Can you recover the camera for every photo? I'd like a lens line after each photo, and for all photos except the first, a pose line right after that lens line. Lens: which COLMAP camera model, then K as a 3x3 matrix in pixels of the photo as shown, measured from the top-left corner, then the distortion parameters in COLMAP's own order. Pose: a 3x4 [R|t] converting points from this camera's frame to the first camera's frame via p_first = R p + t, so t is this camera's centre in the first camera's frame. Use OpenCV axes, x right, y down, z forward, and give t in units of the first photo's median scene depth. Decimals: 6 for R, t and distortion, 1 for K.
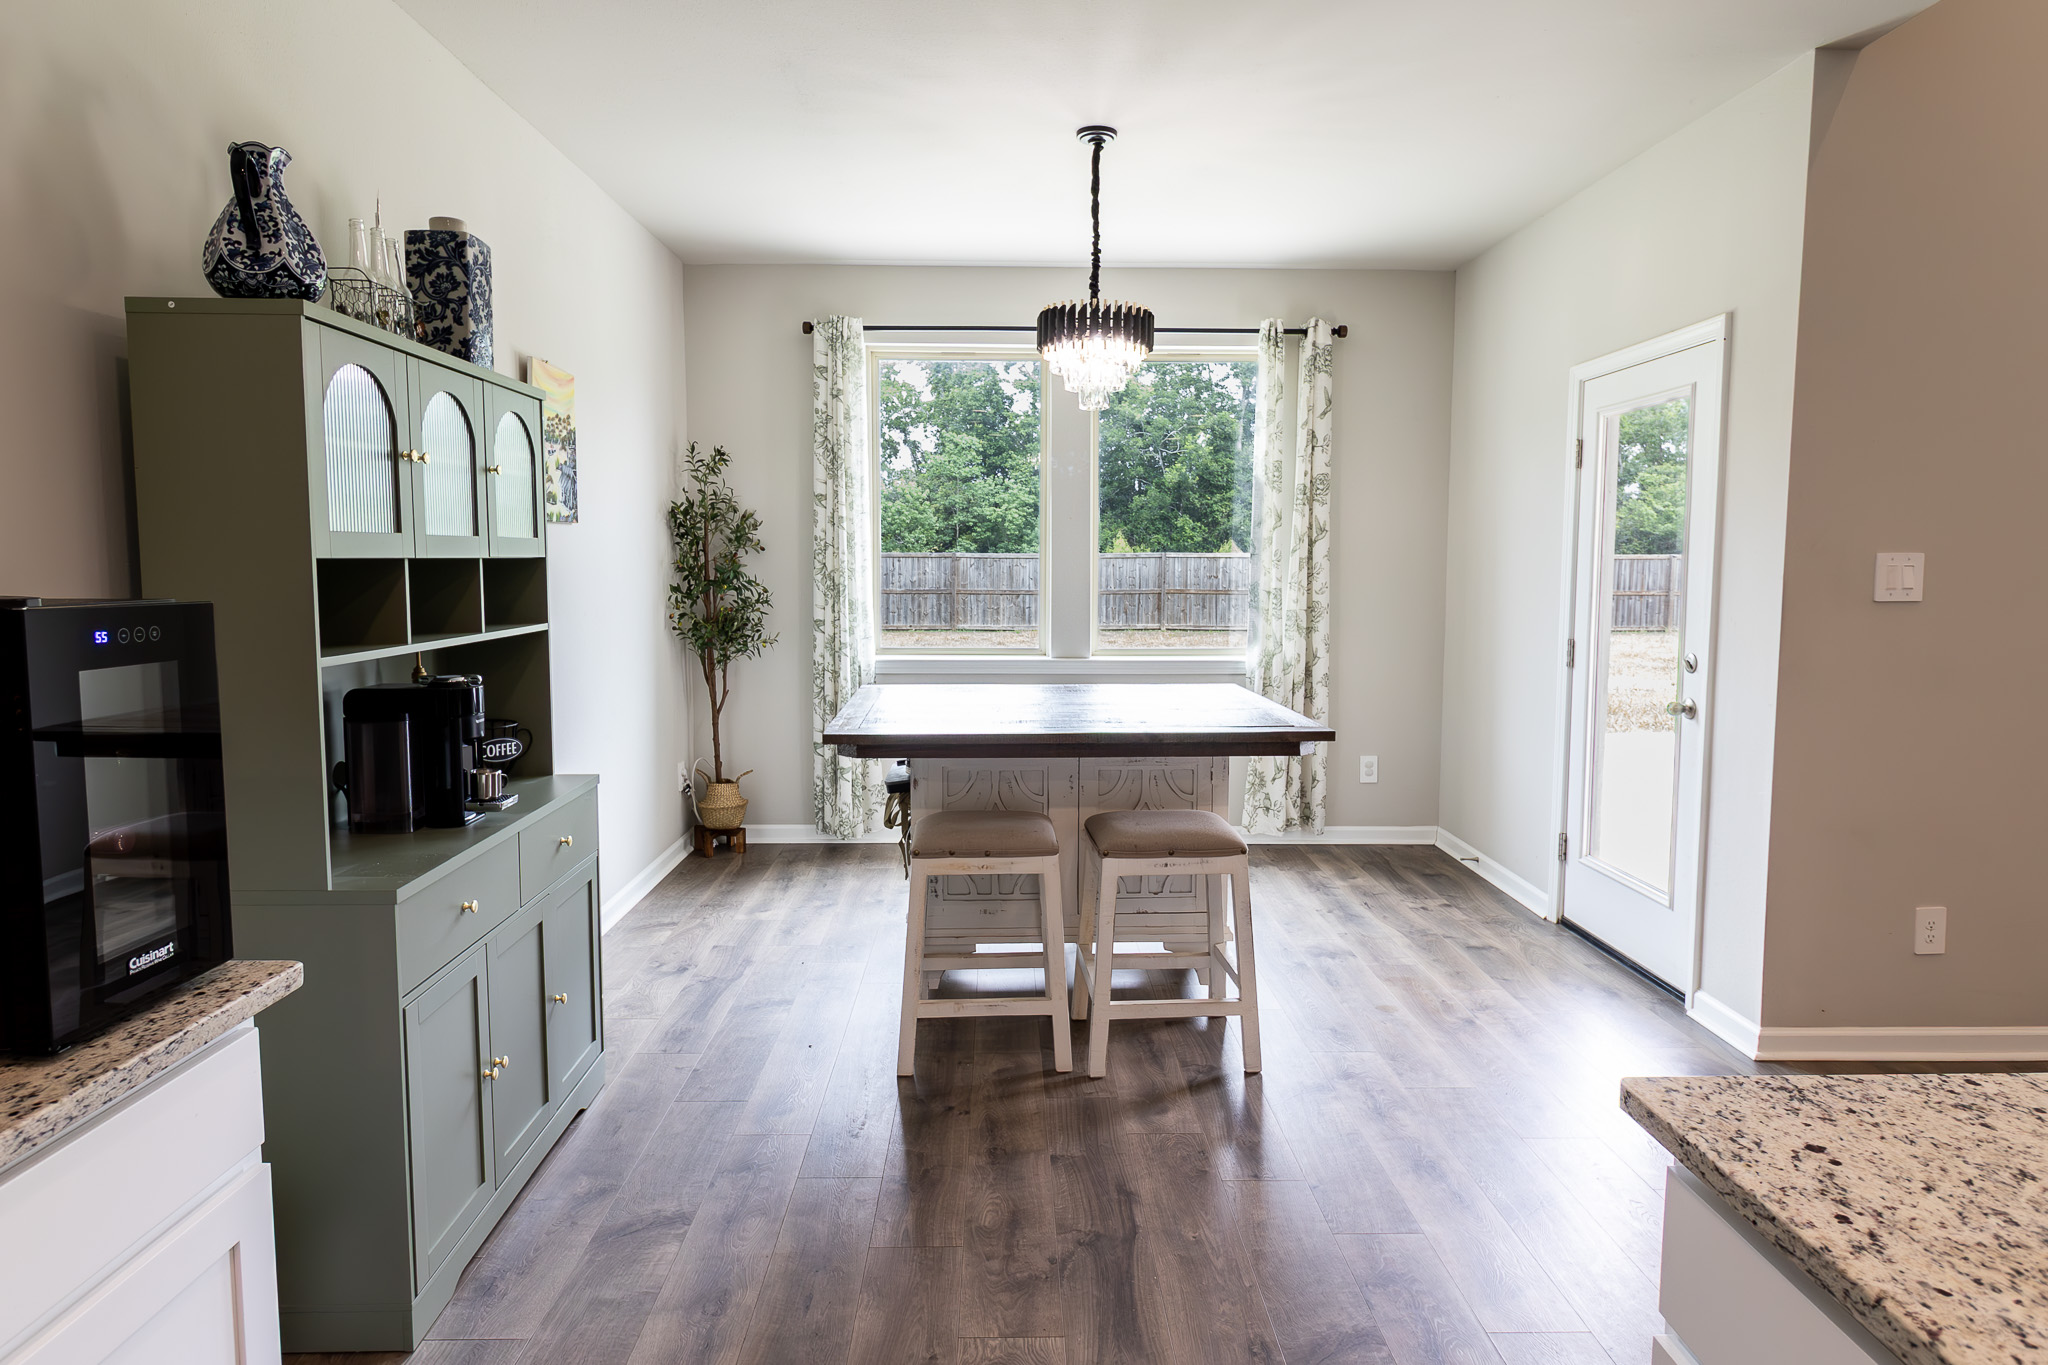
lens RADIAL K [[1163.6, 0, 1026.5], [0, 1163.6, 659.2], [0, 0, 1]] dist [-0.007416, -0.000755]
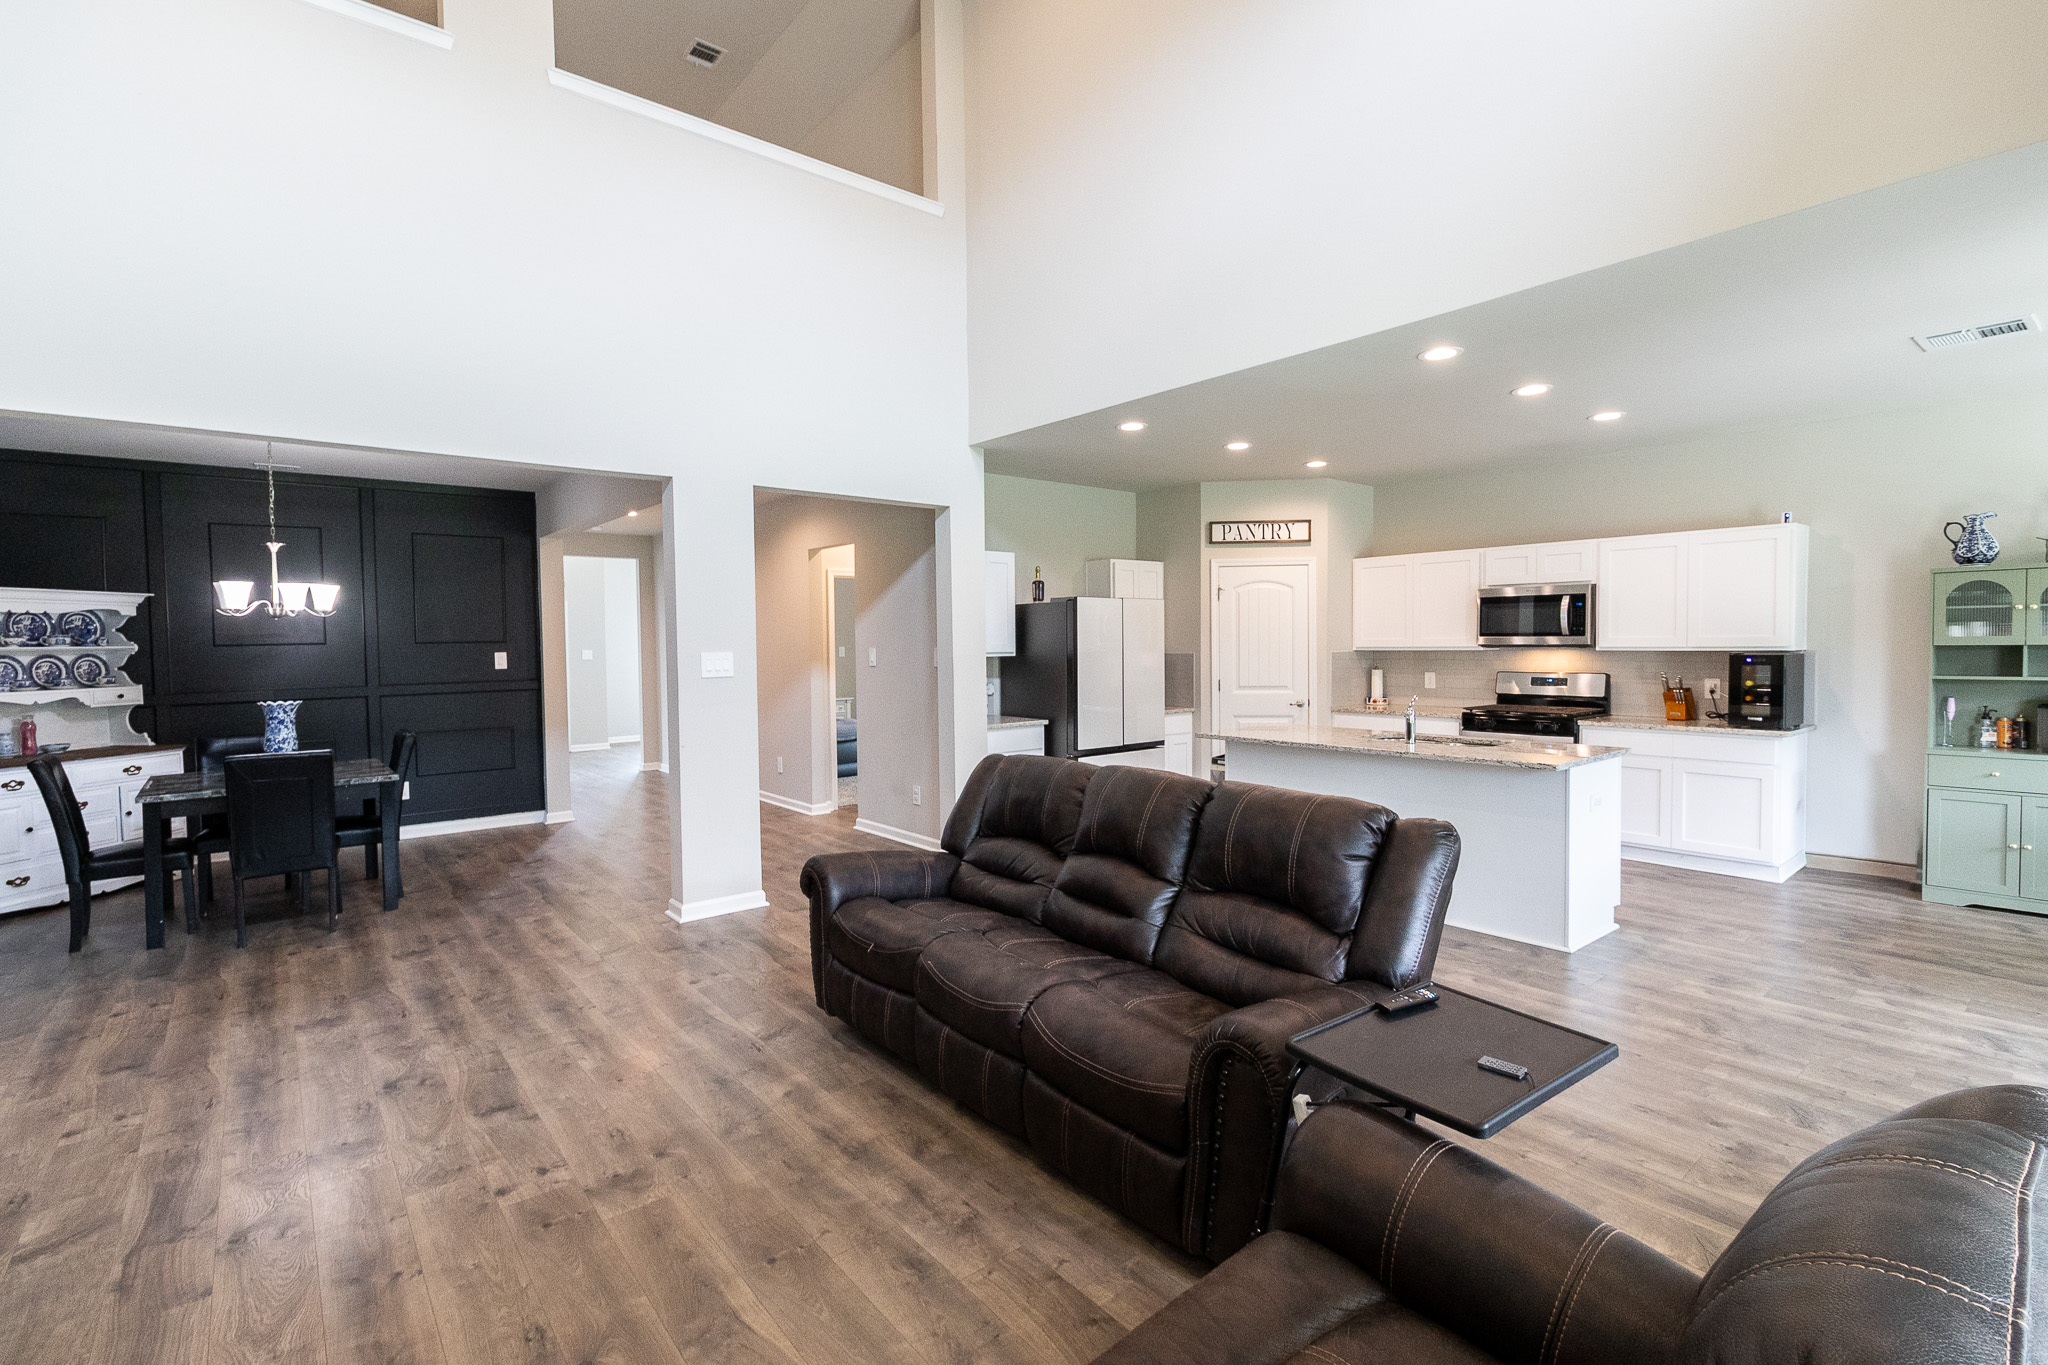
lens RADIAL K [[930.6, 0, 1021.6], [0, 930.6, 670.4], [0, 0, 1]] dist [0.001438, -0.001320]
pose [[-0.784555, 0.025857, -0.619520, 1.572862], [-0.042123, 0.994599, 0.094856, -0.081923], [0.618627, 0.100515, -0.779229, 0.755446]]
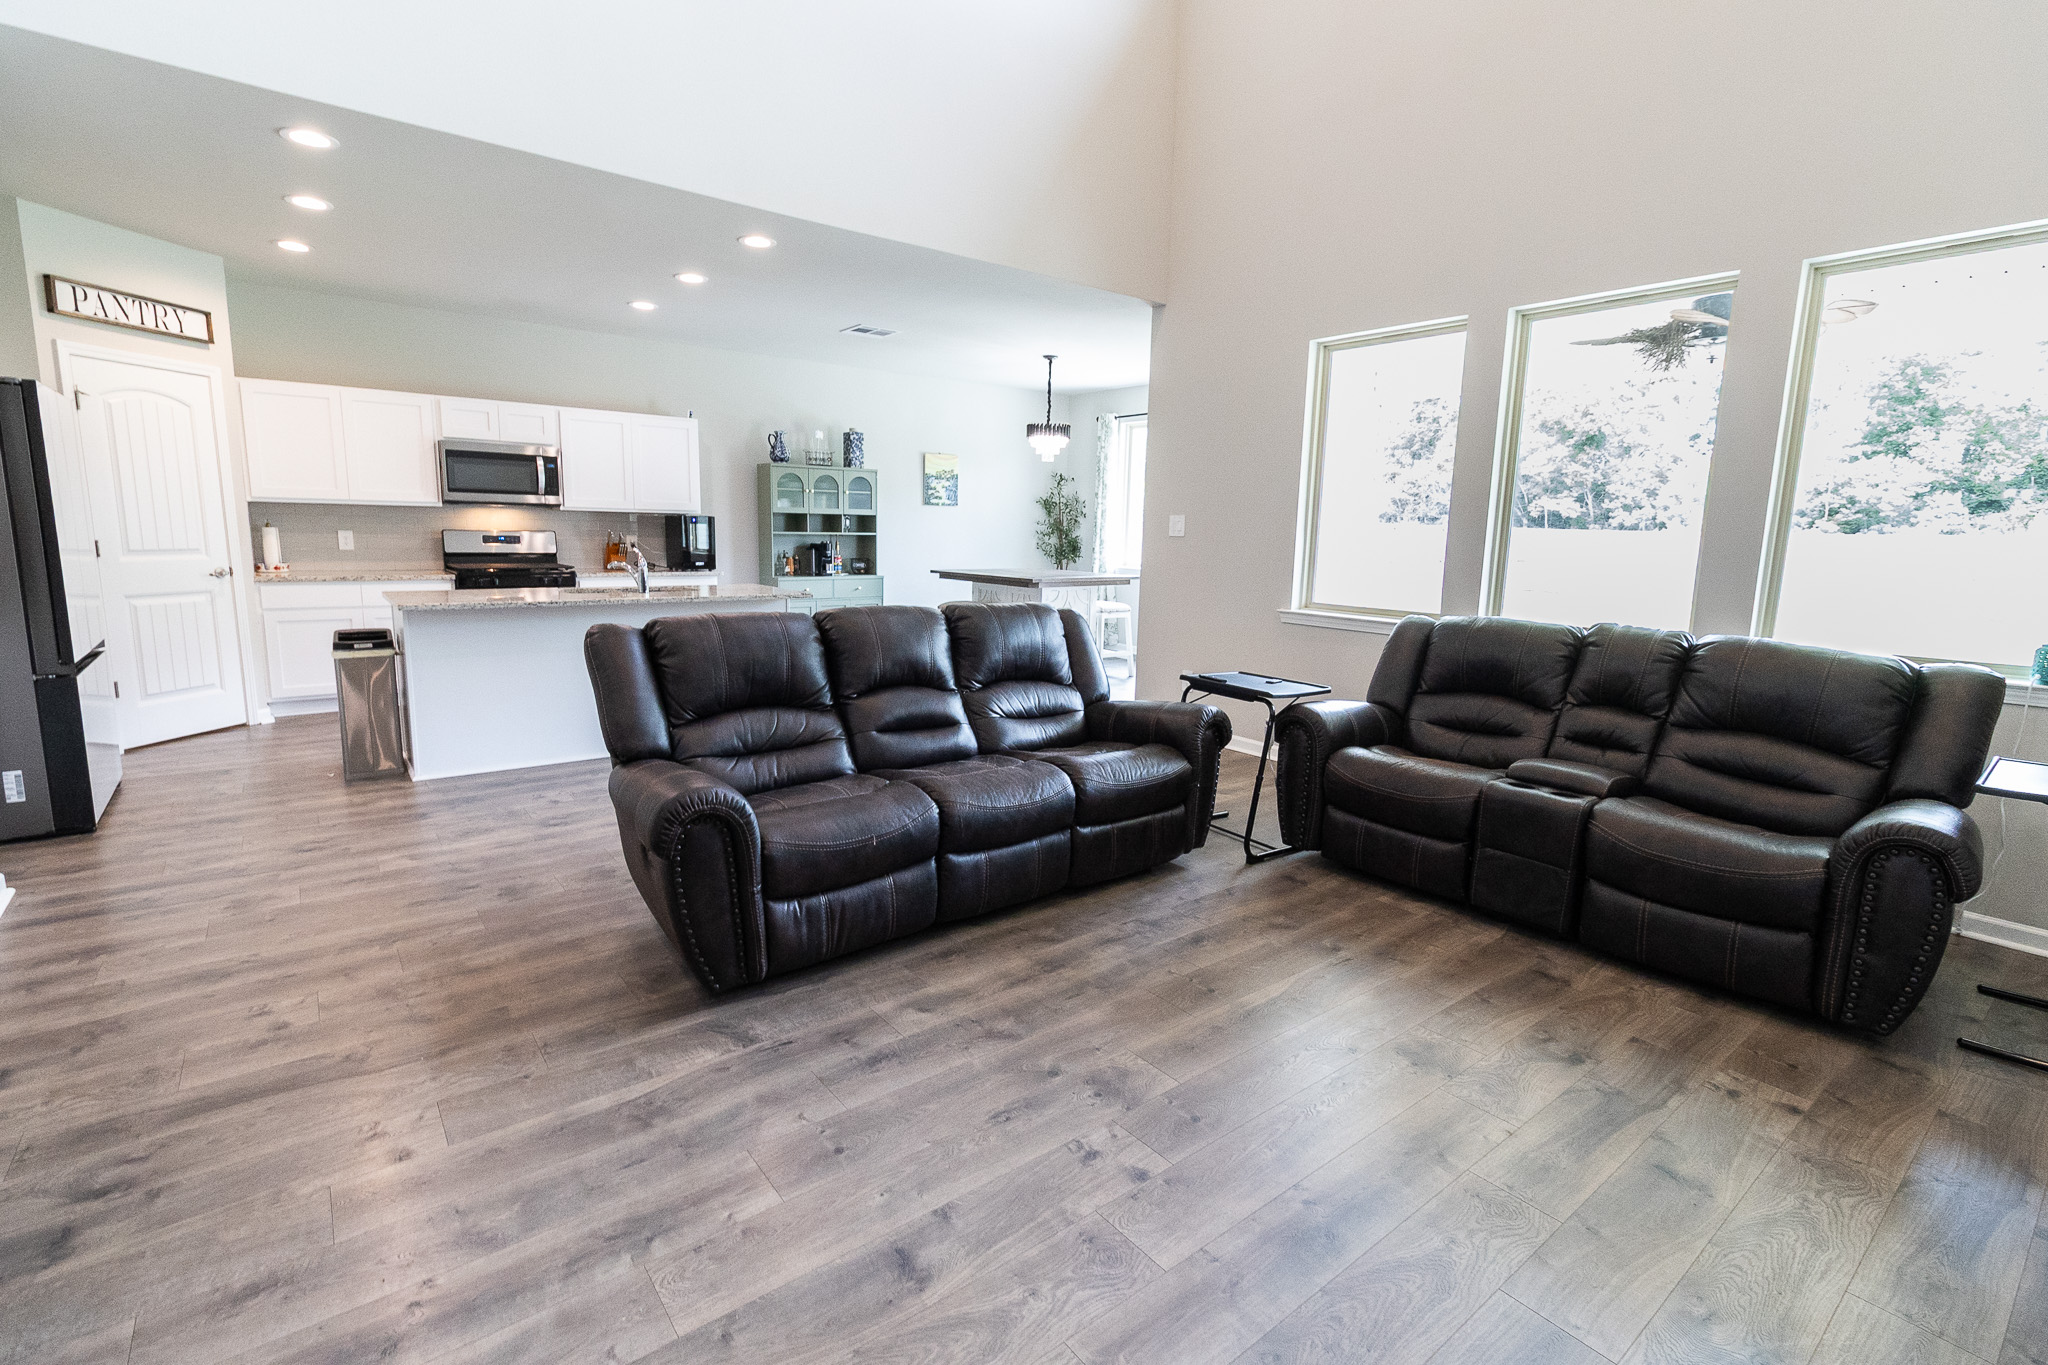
lens RADIAL K [[930.6, 0, 1026.7], [0, 930.6, 677.0], [0, 0, 1]] dist [0.001438, -0.001320]
pose [[0.606260, 0.140826, -0.782699, 1.792571], [-0.089992, 0.990023, 0.108423, 0.046670], [0.790159, 0.004704, 0.612884, -0.342922]]
